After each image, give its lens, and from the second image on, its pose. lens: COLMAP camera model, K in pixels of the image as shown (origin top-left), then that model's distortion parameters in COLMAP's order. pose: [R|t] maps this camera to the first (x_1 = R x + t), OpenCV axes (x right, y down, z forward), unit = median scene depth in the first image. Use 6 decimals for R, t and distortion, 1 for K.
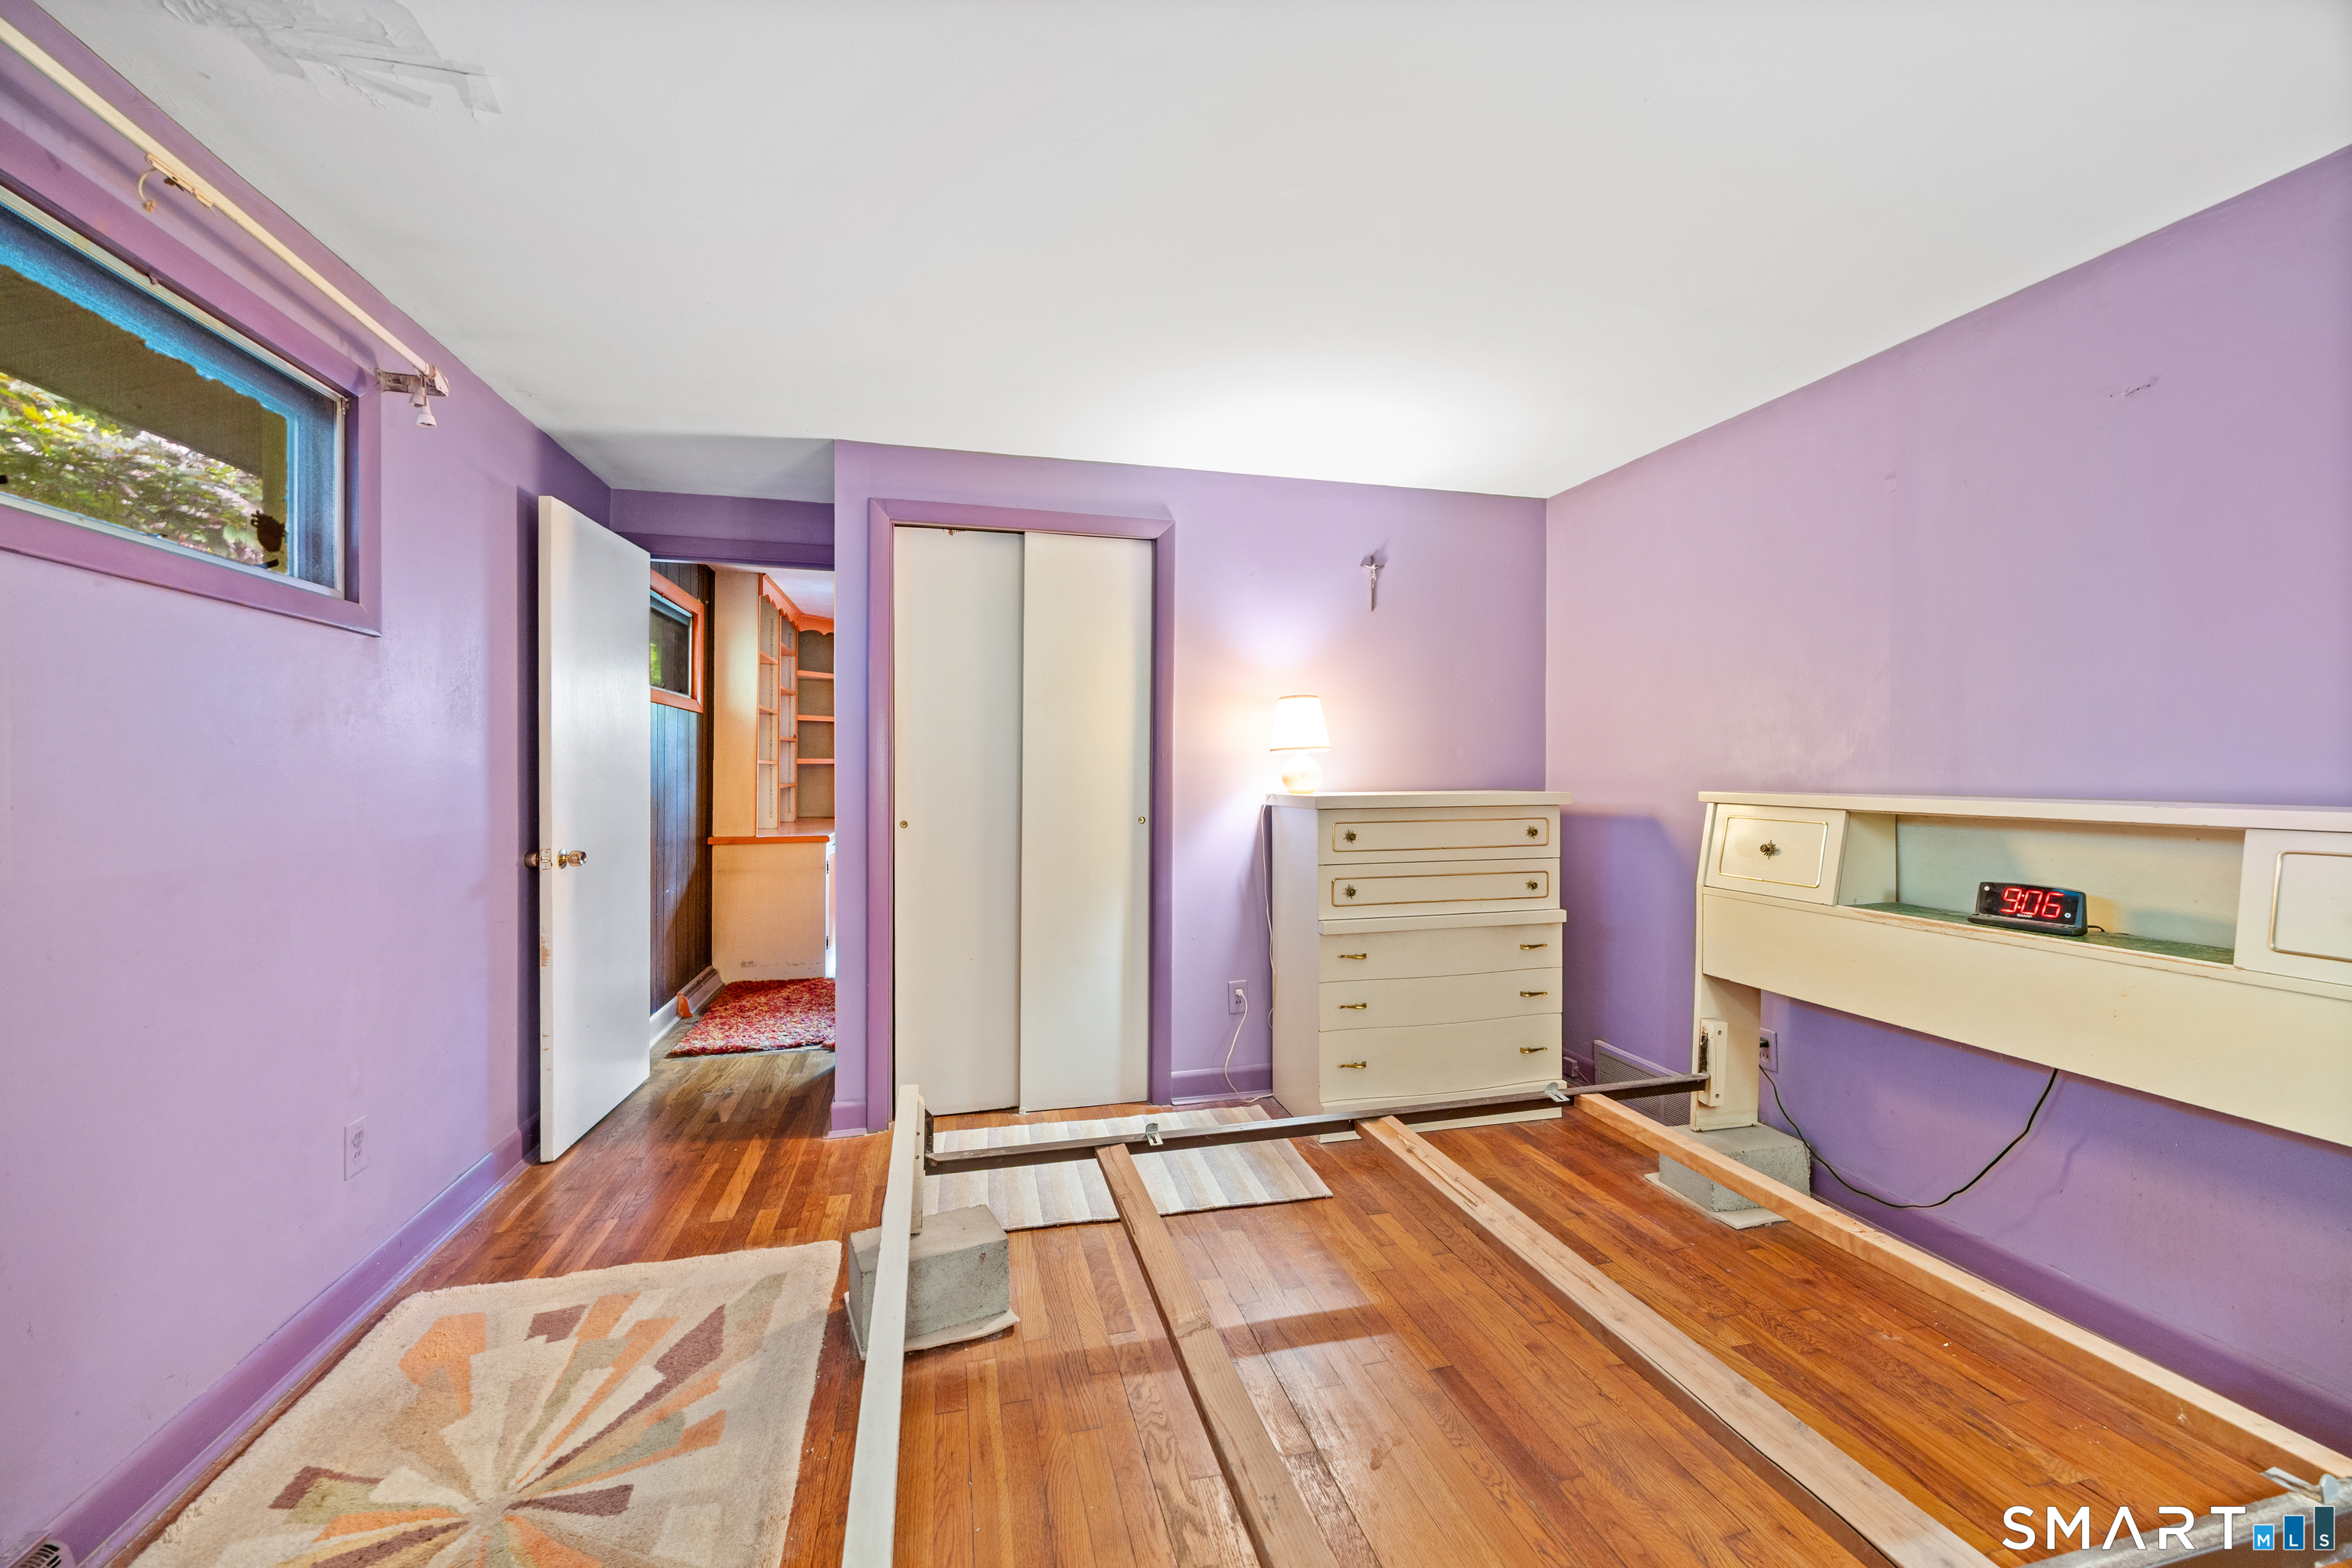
lens RADIAL K [[927.8, 0, 1181.4], [0, 927.8, 797.0], [0, 0, 1]] dist [-0.002614, -0.000206]
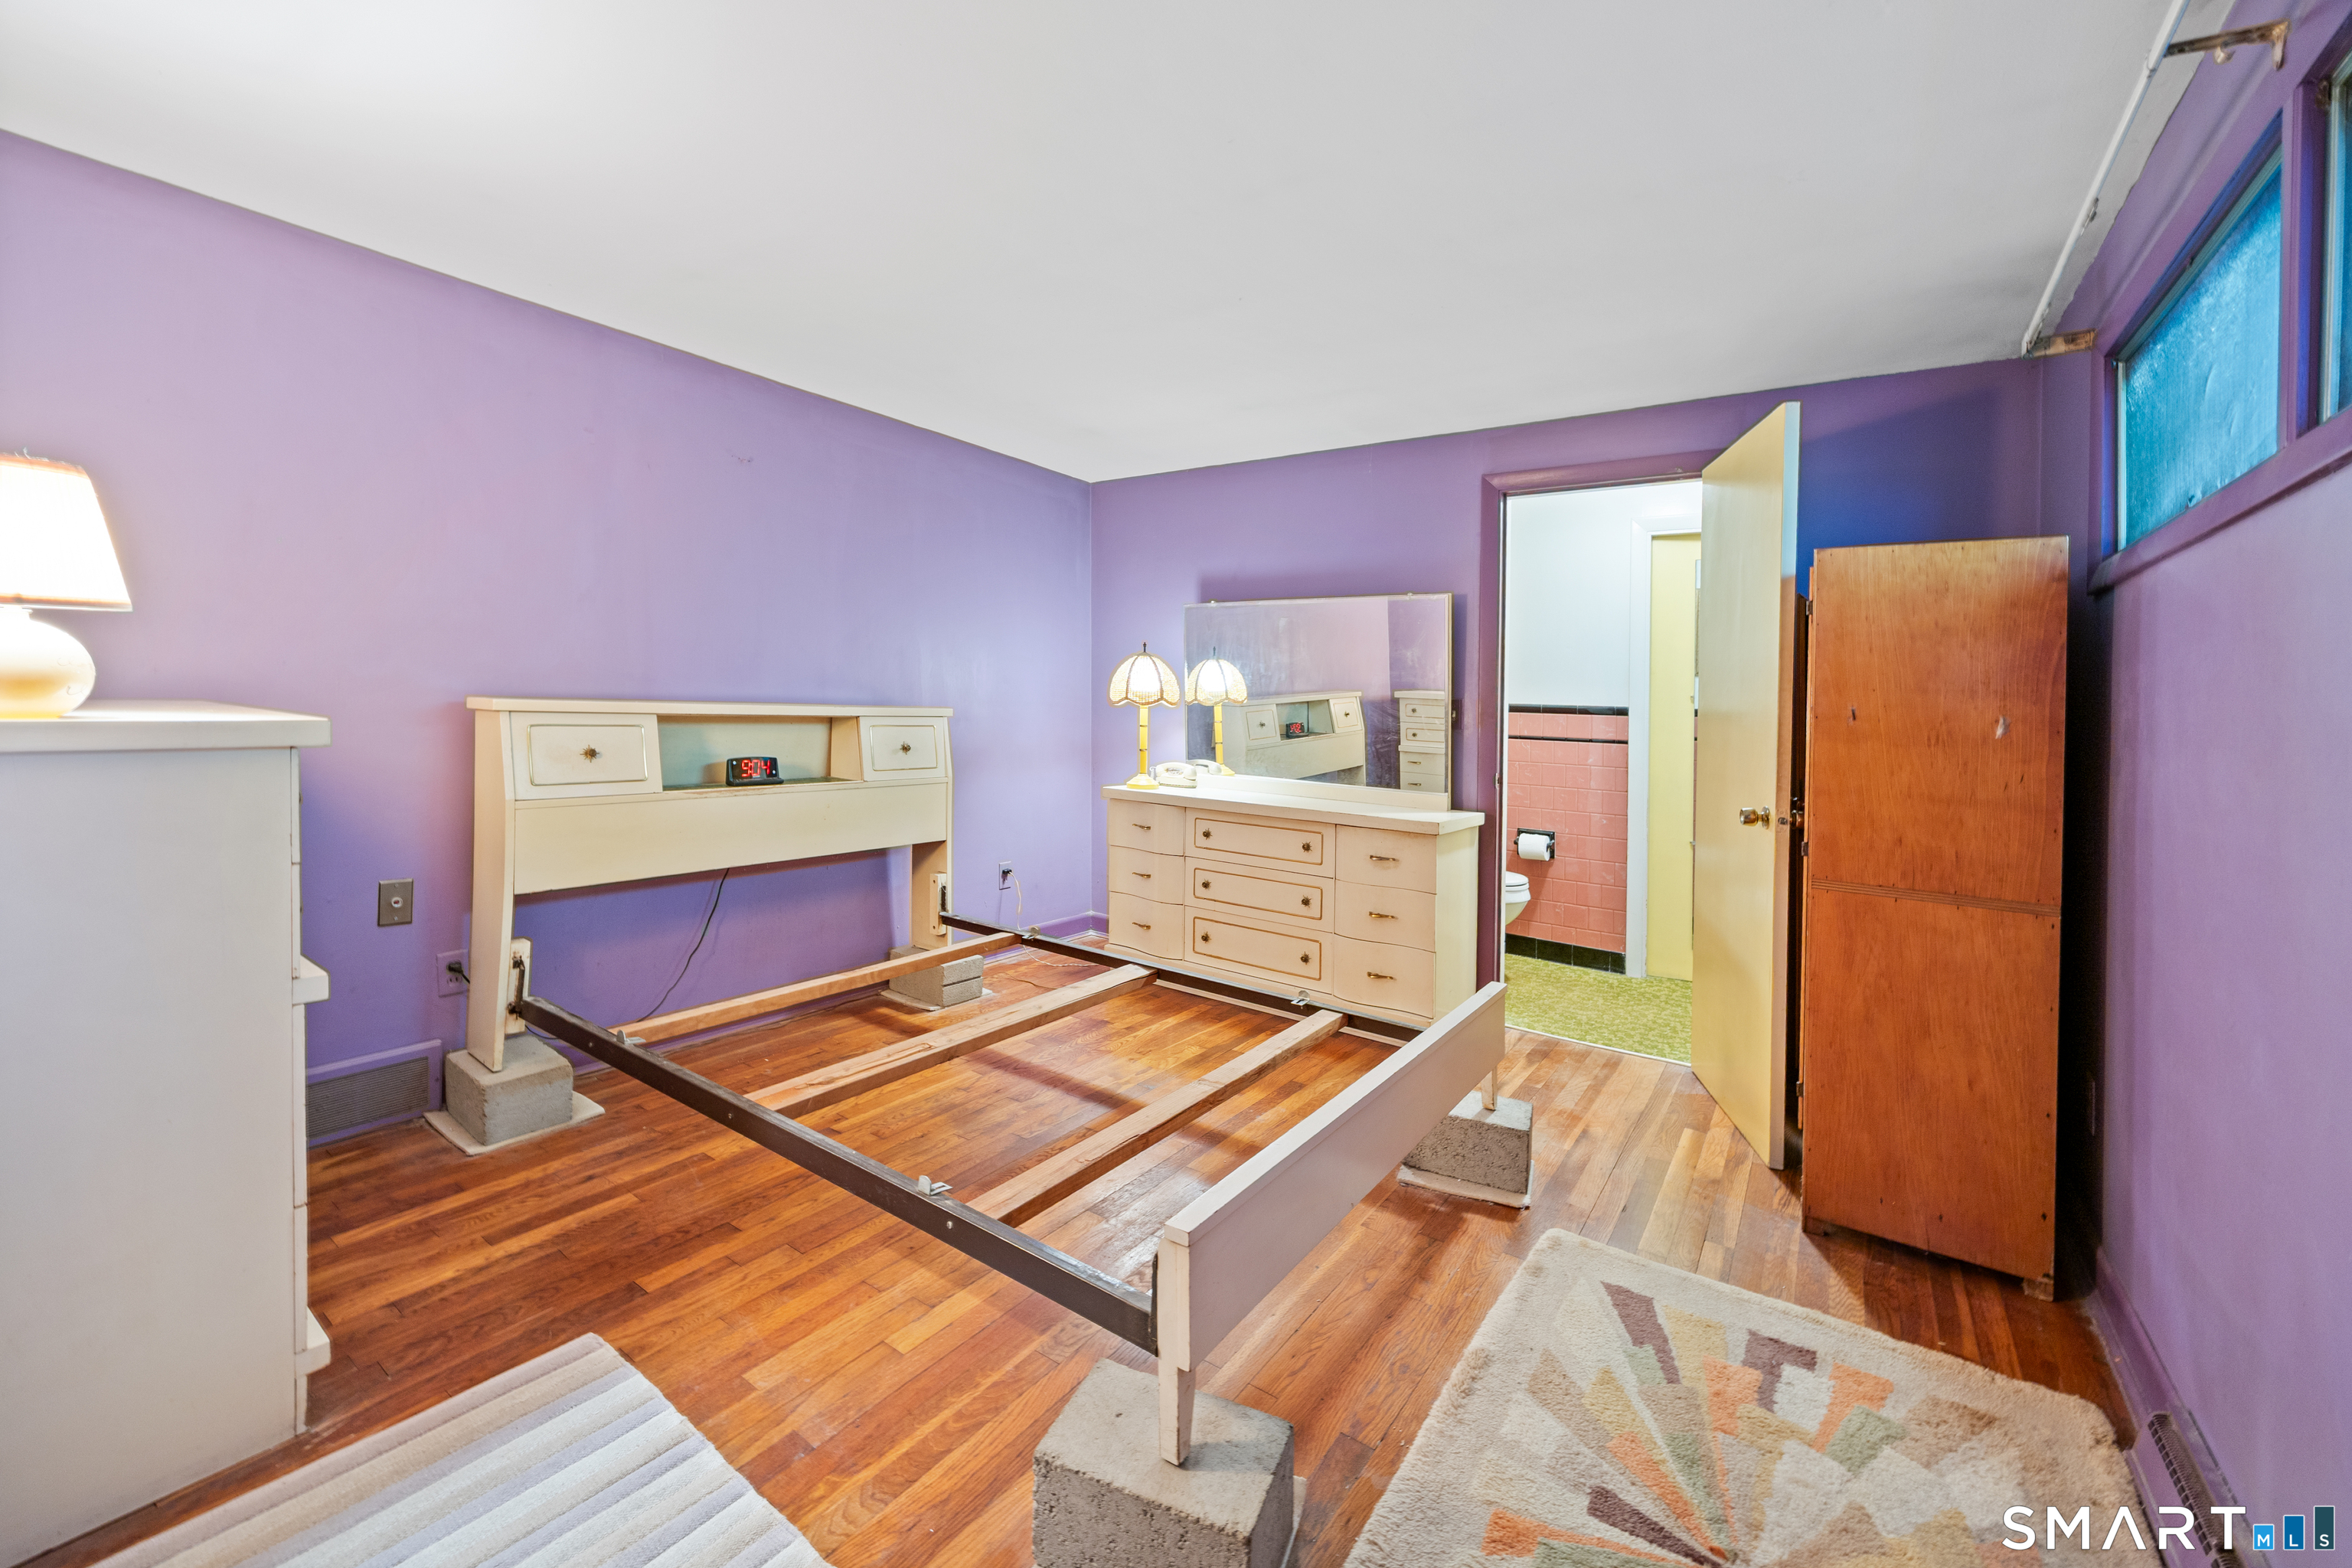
lens RADIAL K [[931.1, 0, 1195.8], [0, 931.1, 716.2], [0, 0, 1]] dist [-0.003317, 0.000316]
pose [[-0.655700, -0.032931, 0.754303, -0.478619], [-0.012456, 0.999384, 0.032802, -0.022947], [-0.754918, 0.012113, -0.655707, 0.895215]]
